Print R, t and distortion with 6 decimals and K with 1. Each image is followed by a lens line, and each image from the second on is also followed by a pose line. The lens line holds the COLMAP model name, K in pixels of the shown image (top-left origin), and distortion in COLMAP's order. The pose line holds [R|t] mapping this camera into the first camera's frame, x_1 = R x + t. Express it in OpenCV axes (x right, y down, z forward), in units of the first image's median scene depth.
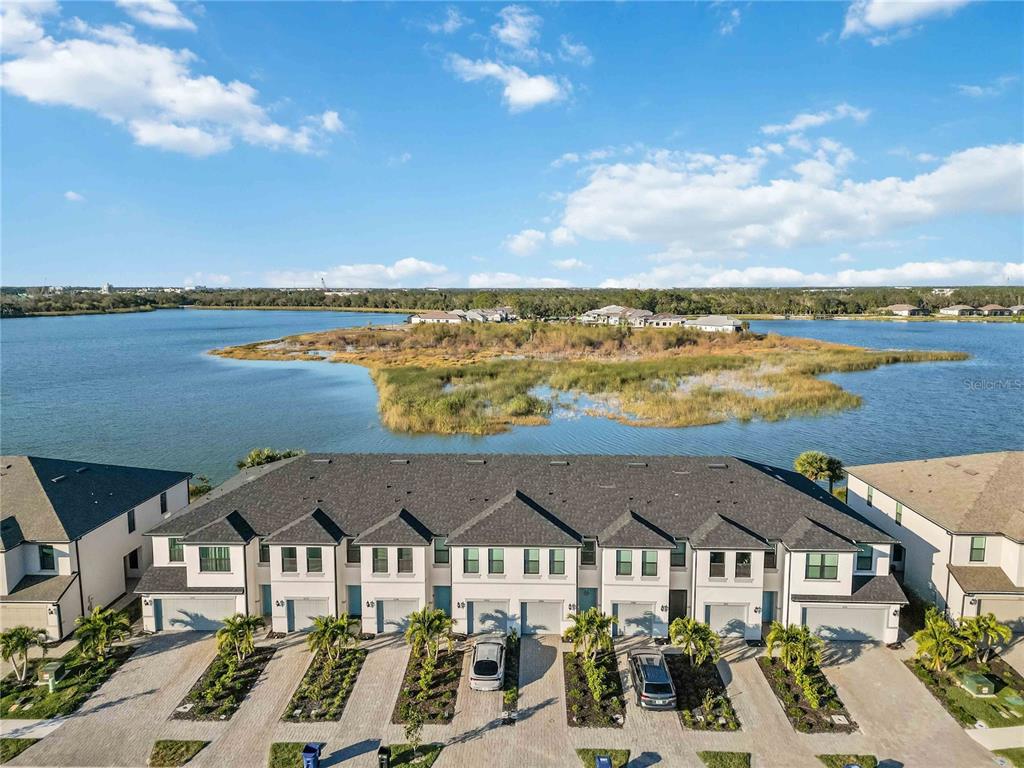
lens RADIAL K [[713.2, 0, 509.7], [0, 713.2, 384.5], [0, 0, 1]] dist [0.088710, -0.087106]
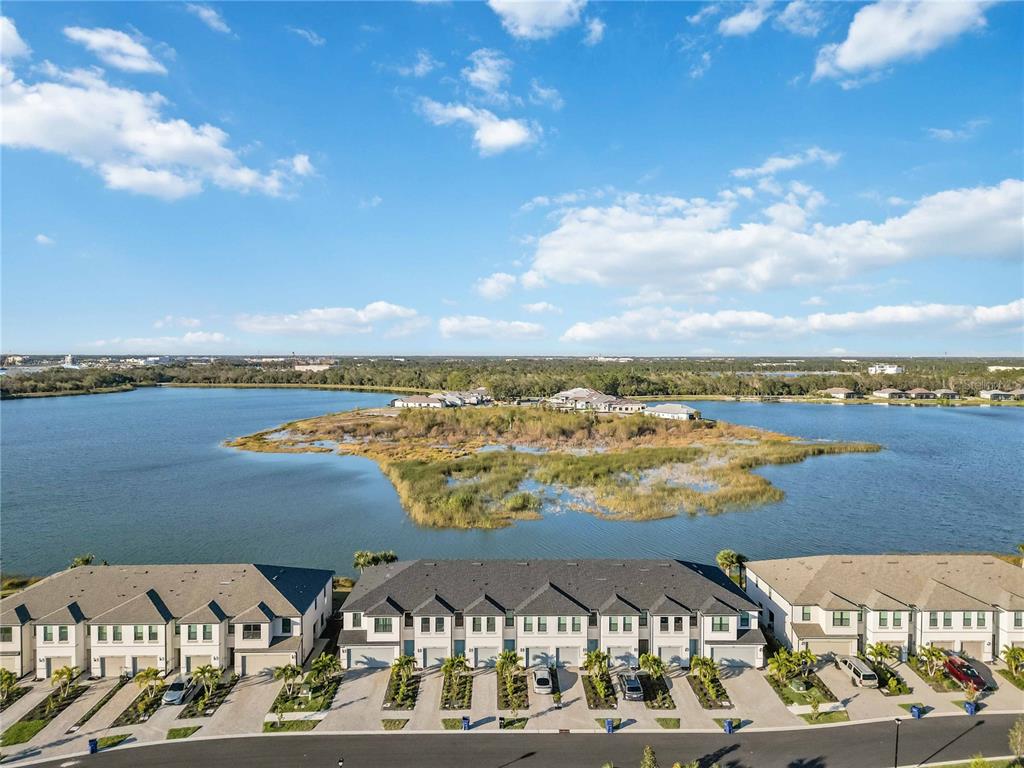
lens RADIAL K [[713.2, 0, 509.7], [0, 713.2, 384.5], [0, 0, 1]] dist [0.088710, -0.087106]
pose [[0.998684, 0.001408, 0.051261, -0.190255], [0.003366, 0.995667, -0.092928, -0.178856], [-0.051170, 0.092978, 0.994352, -0.822263]]
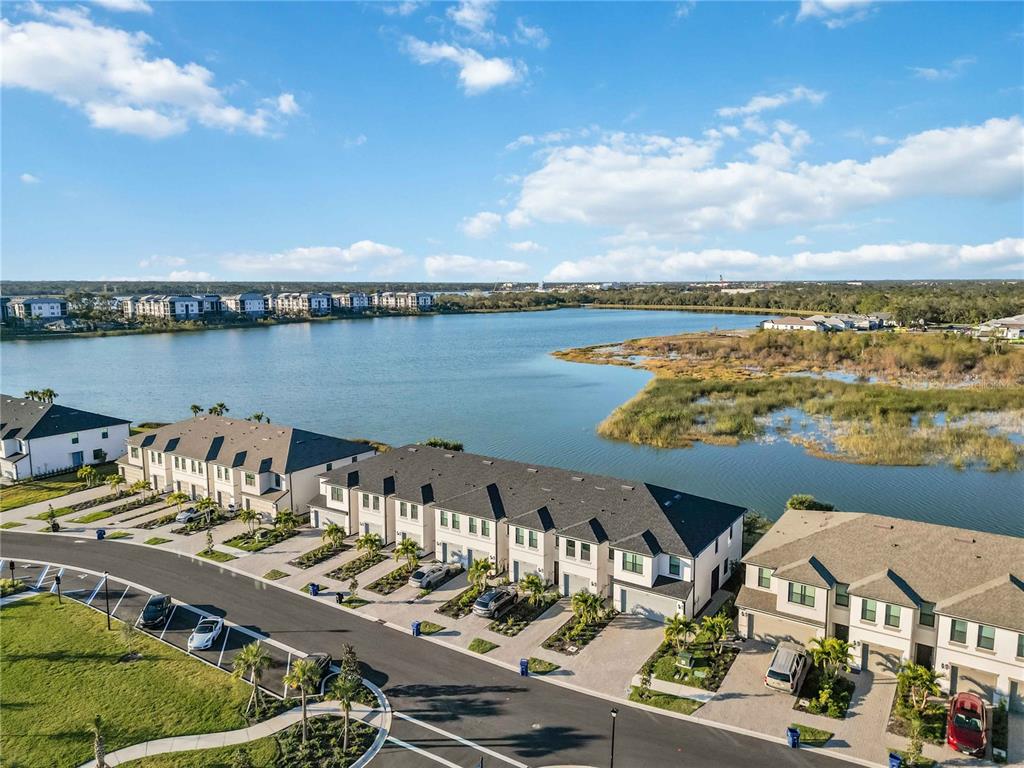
lens RADIAL K [[714.6, 0, 511.5], [0, 714.6, 383.2], [0, 0, 1]] dist [0.080580, -0.074082]
pose [[0.848865, 0.074125, -0.523387, 0.926908], [-0.070150, 0.997159, 0.027448, -0.127763], [0.523935, 0.013416, 0.851653, -0.350203]]
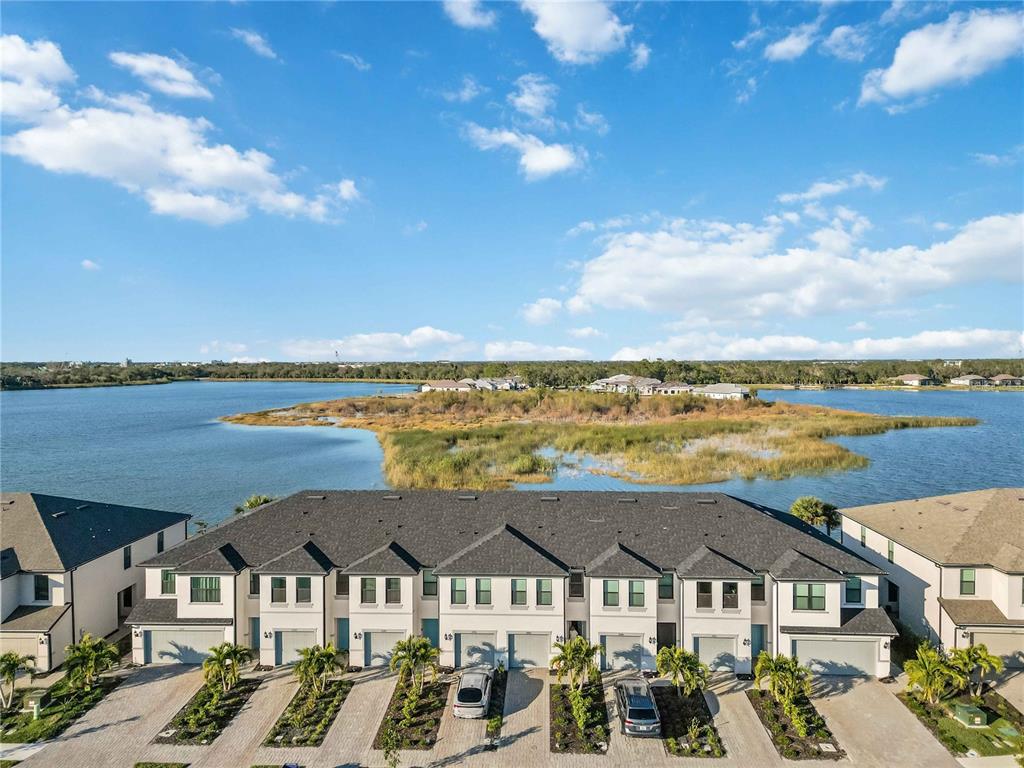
lens RADIAL K [[713.2, 0, 509.7], [0, 713.2, 384.5], [0, 0, 1]] dist [0.088710, -0.087106]
pose [[0.999865, -0.002102, -0.016292, 0.034229], [0.000440, 0.994850, -0.101356, 0.059468], [0.016421, 0.101335, 0.994717, -0.028358]]
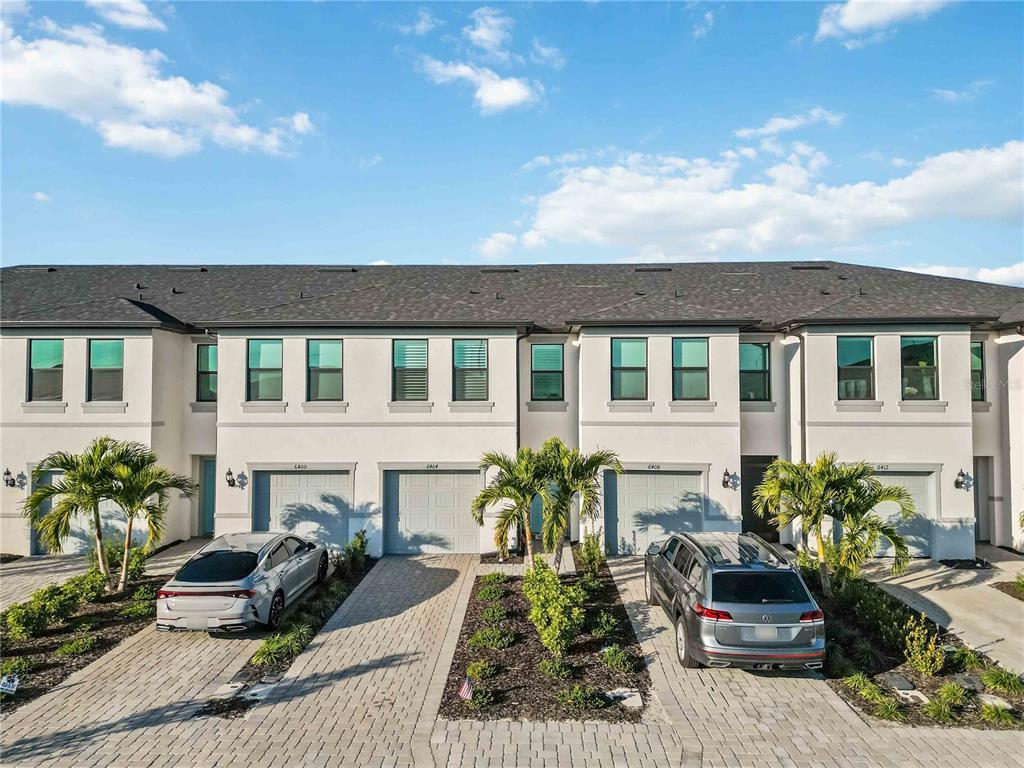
lens RADIAL K [[714.6, 0, 511.5], [0, 714.6, 383.2], [0, 0, 1]] dist [0.080580, -0.074082]
pose [[0.999972, 0.002533, 0.007011, 0.085863], [-0.001307, 0.985514, -0.169586, 0.320739], [-0.007339, 0.169573, 0.985490, 0.579173]]
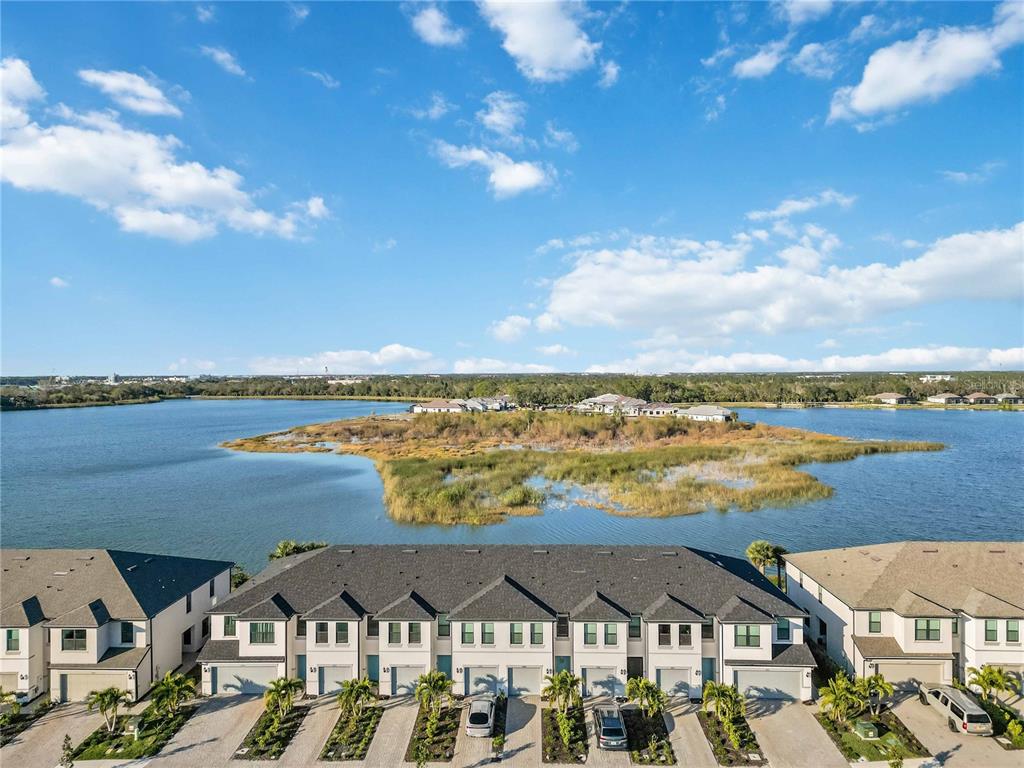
lens RADIAL K [[713.2, 0, 509.7], [0, 713.2, 384.5], [0, 0, 1]] dist [0.088710, -0.087106]
pose [[0.999989, -0.004653, -0.000506, 0.021427], [0.004561, 0.992984, -0.118160, -0.034131], [0.001052, 0.118157, 0.992994, -0.288777]]
